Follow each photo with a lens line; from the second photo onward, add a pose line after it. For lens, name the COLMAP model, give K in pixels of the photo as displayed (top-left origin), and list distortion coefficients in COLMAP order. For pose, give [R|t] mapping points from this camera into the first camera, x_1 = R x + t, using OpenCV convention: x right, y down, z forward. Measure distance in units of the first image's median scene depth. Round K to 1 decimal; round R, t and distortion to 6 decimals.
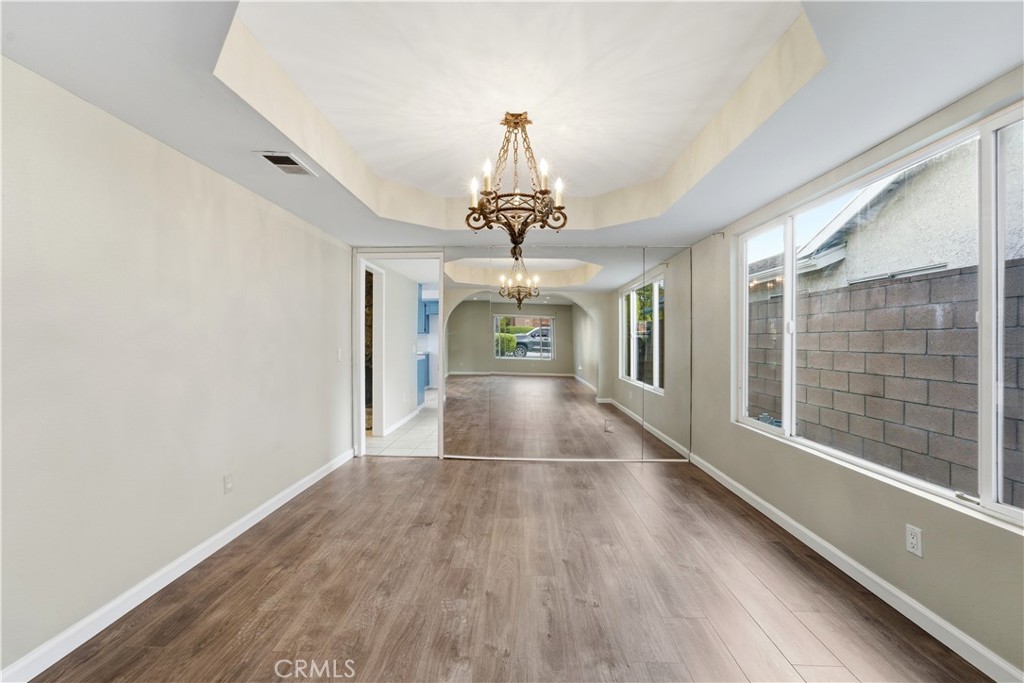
lens RADIAL K [[423.5, 0, 512.0], [0, 423.5, 341.5], [0, 0, 1]] dist [0.000147, 0.000203]
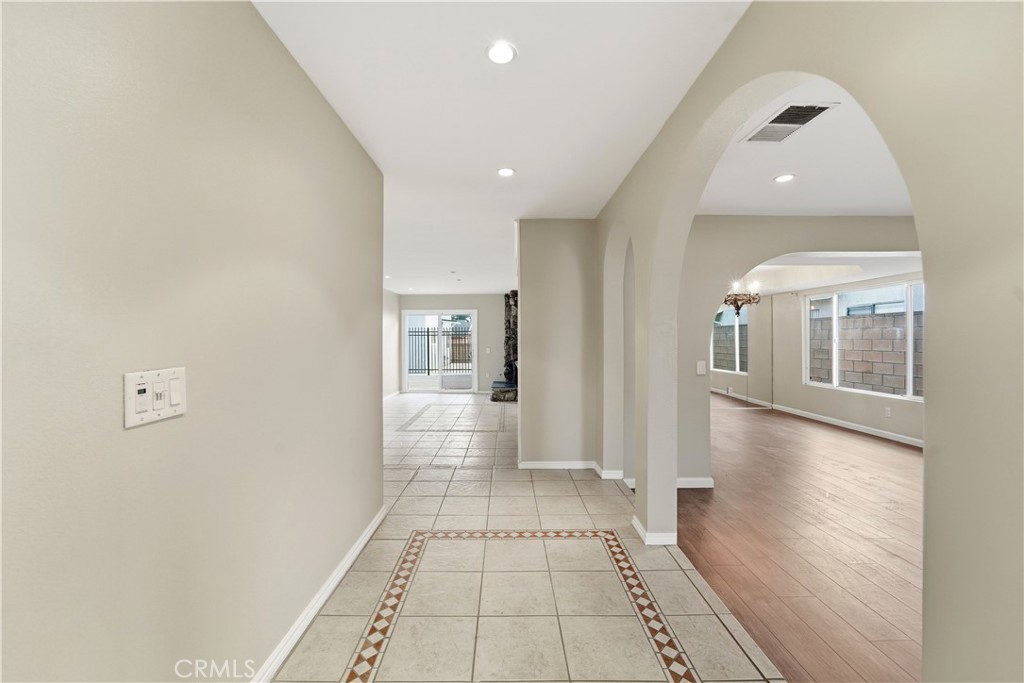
lens RADIAL K [[423.5, 0, 512.0], [0, 423.5, 341.5], [0, 0, 1]] dist [0.000147, 0.000203]
pose [[0.999265, -0.009136, 0.037219, -1.473830], [0.009099, 0.999958, 0.001163, -0.055676], [-0.037228, -0.000824, 0.999306, -1.538361]]
